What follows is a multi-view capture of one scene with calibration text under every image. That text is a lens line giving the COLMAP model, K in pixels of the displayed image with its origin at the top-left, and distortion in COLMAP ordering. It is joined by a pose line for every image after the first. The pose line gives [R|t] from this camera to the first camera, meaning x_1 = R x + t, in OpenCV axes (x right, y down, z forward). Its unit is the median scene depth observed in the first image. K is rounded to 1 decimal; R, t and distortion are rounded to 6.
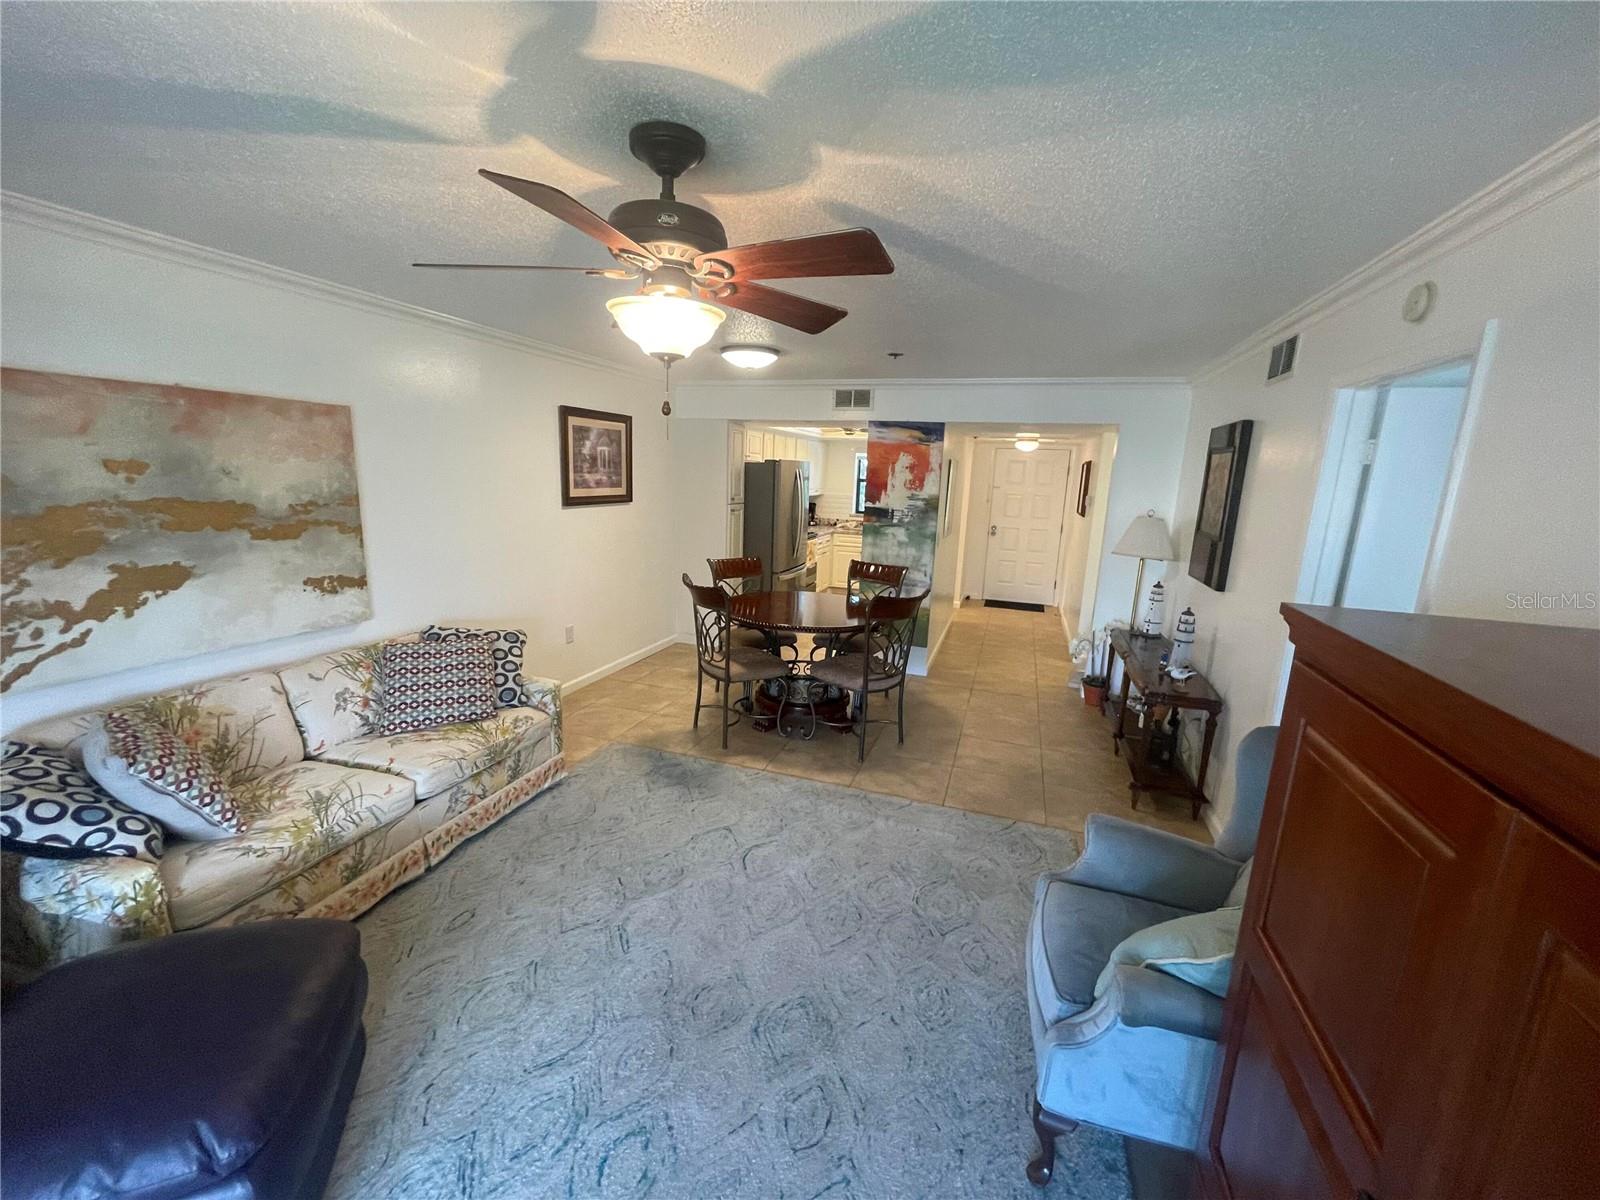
lens RADIAL K [[647.1, 0, 802.4], [0, 647.1, 600.2], [0, 0, 1]] dist [-0.000292, -0.000409]
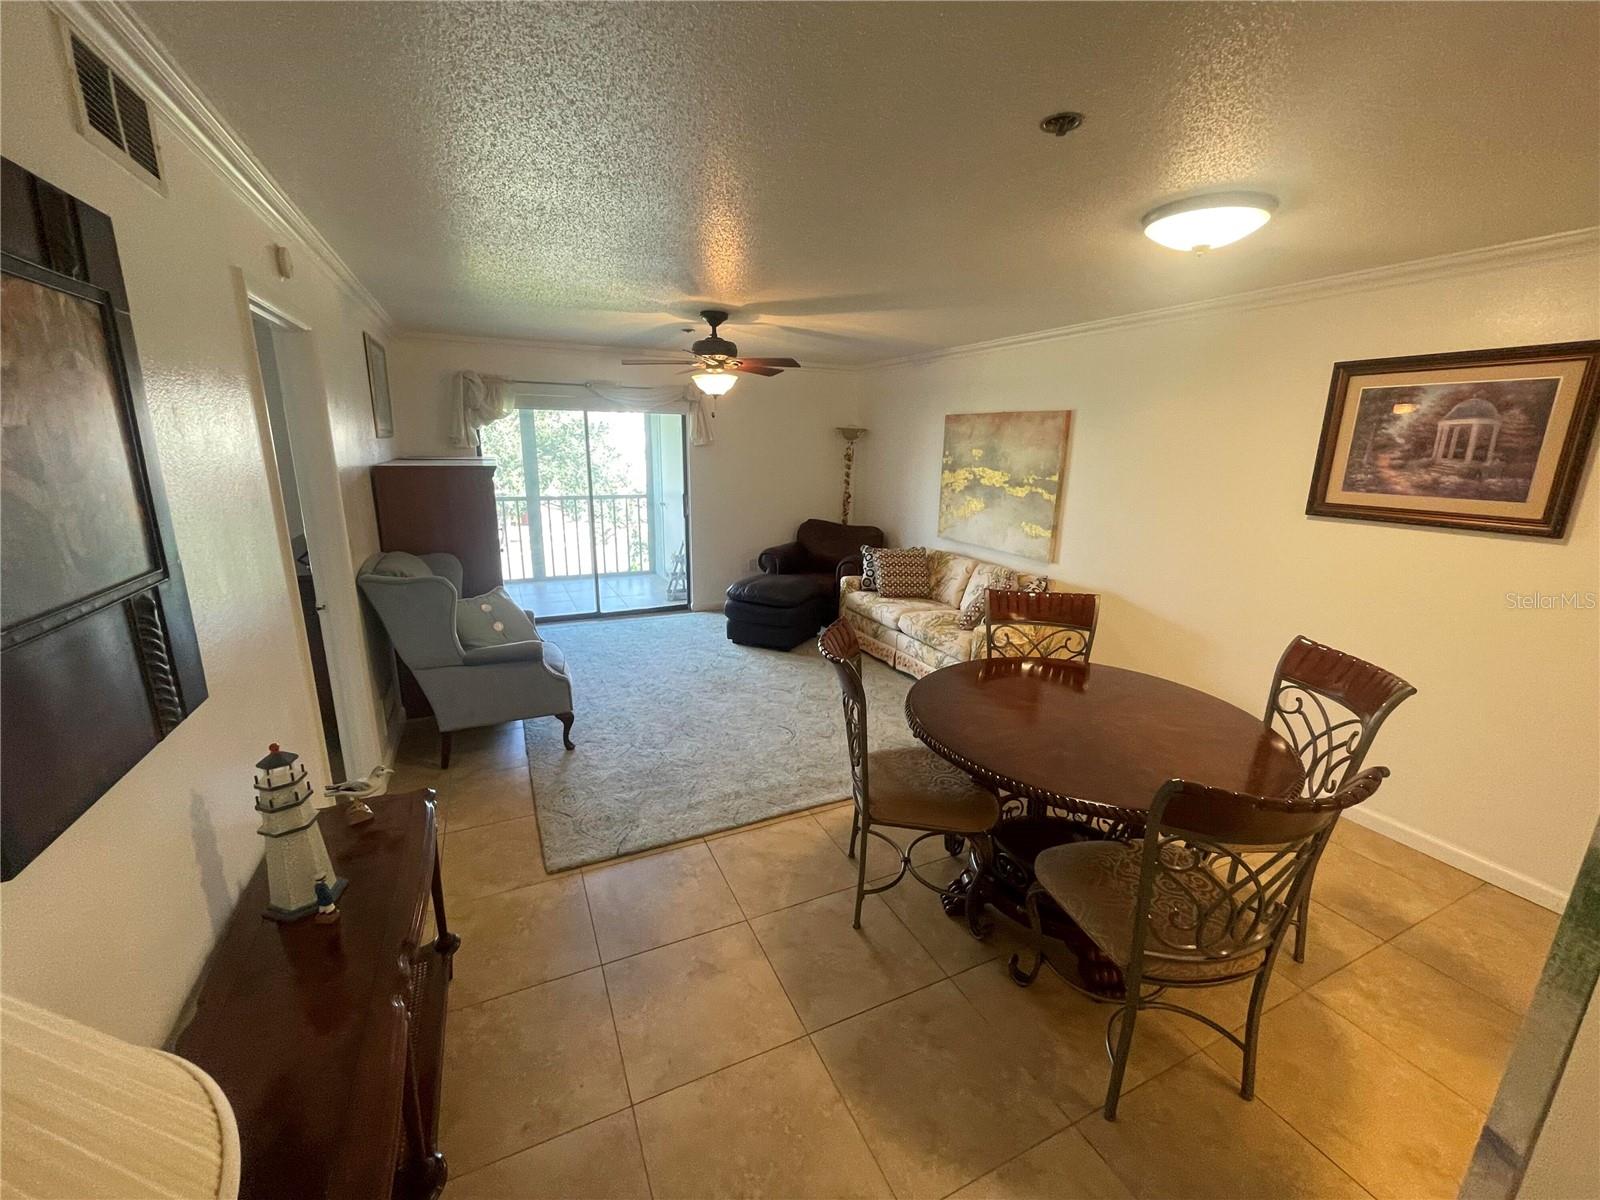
lens RADIAL K [[647.1, 0, 797.1], [0, 647.1, 601.2], [0, 0, 1]] dist [-0.000292, -0.000409]
pose [[-0.722326, 0.110445, -0.682676, 0.579379], [-0.186947, 0.919225, 0.346519, -0.232091], [0.665805, 0.377924, -0.643333, 1.314764]]
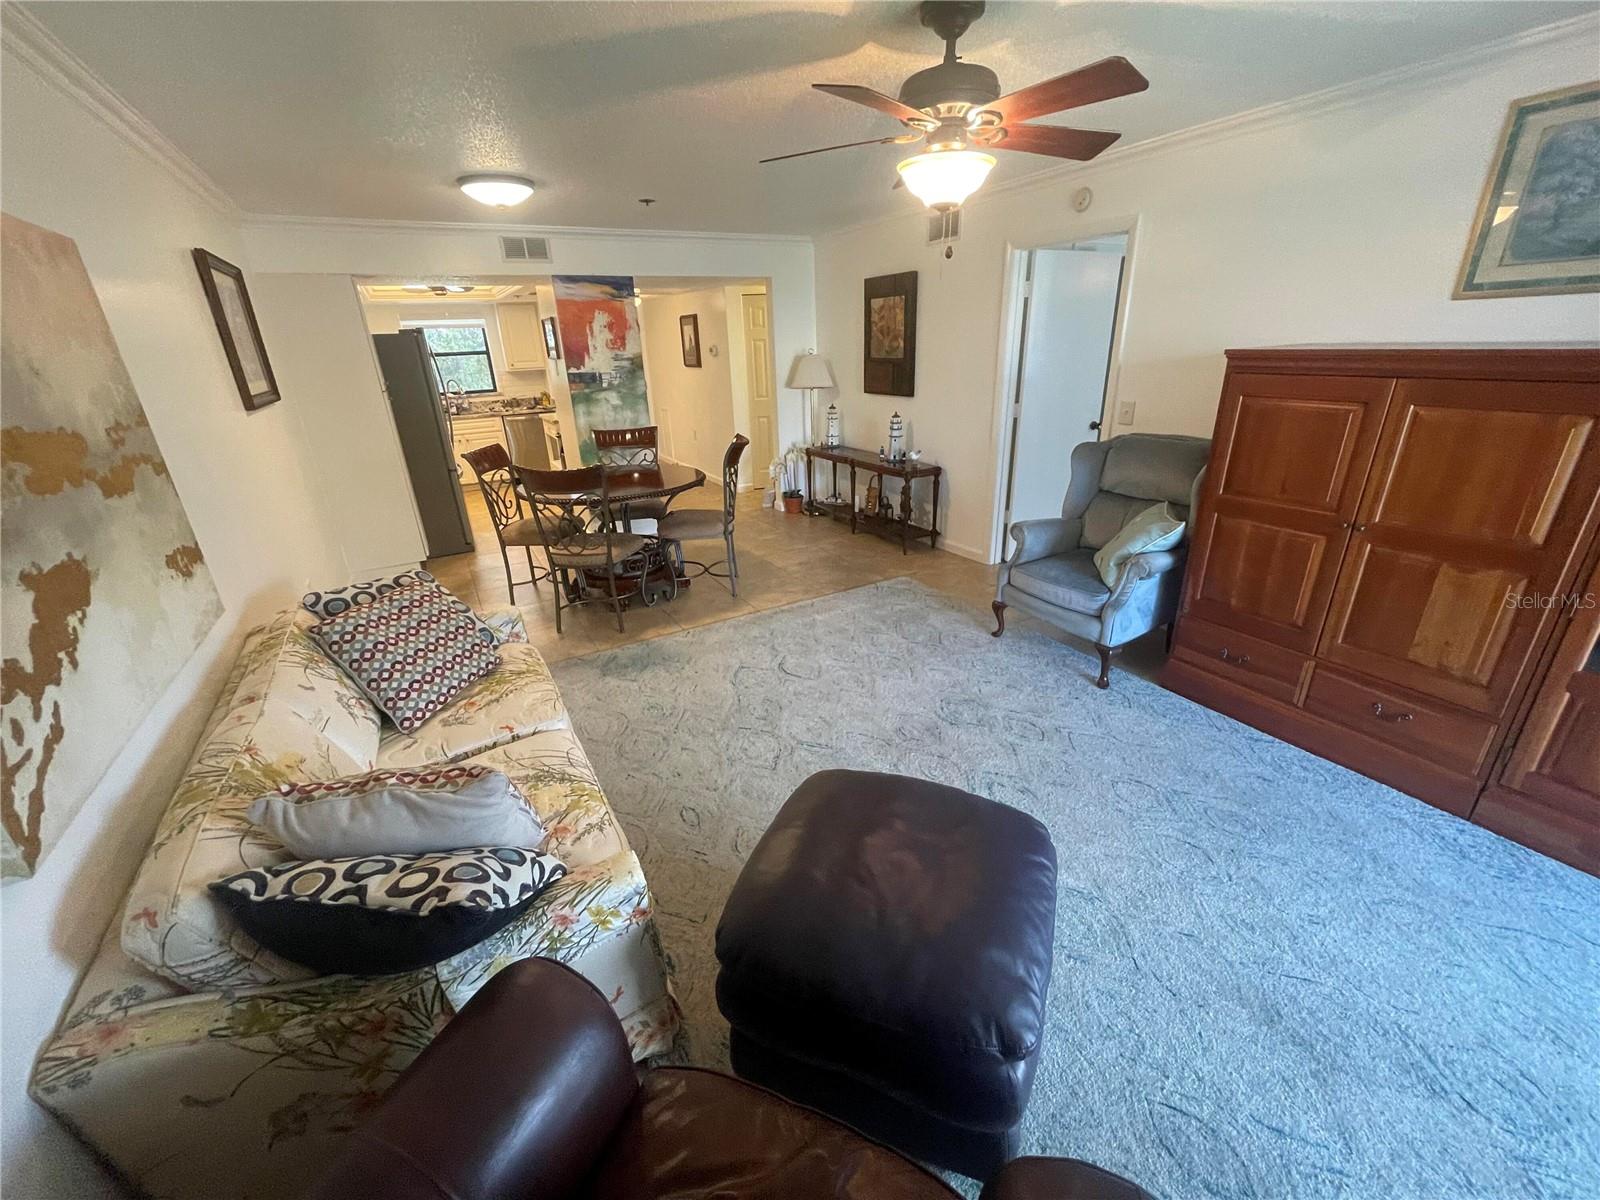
lens RADIAL K [[647.1, 0, 794.3], [0, 647.1, 601.9], [0, 0, 1]] dist [-0.000292, -0.000409]
pose [[0.661823, -0.340911, 0.667660, -0.603883], [0.210483, 0.939294, 0.270967, -0.026404], [-0.719505, -0.038801, 0.693402, 0.138465]]
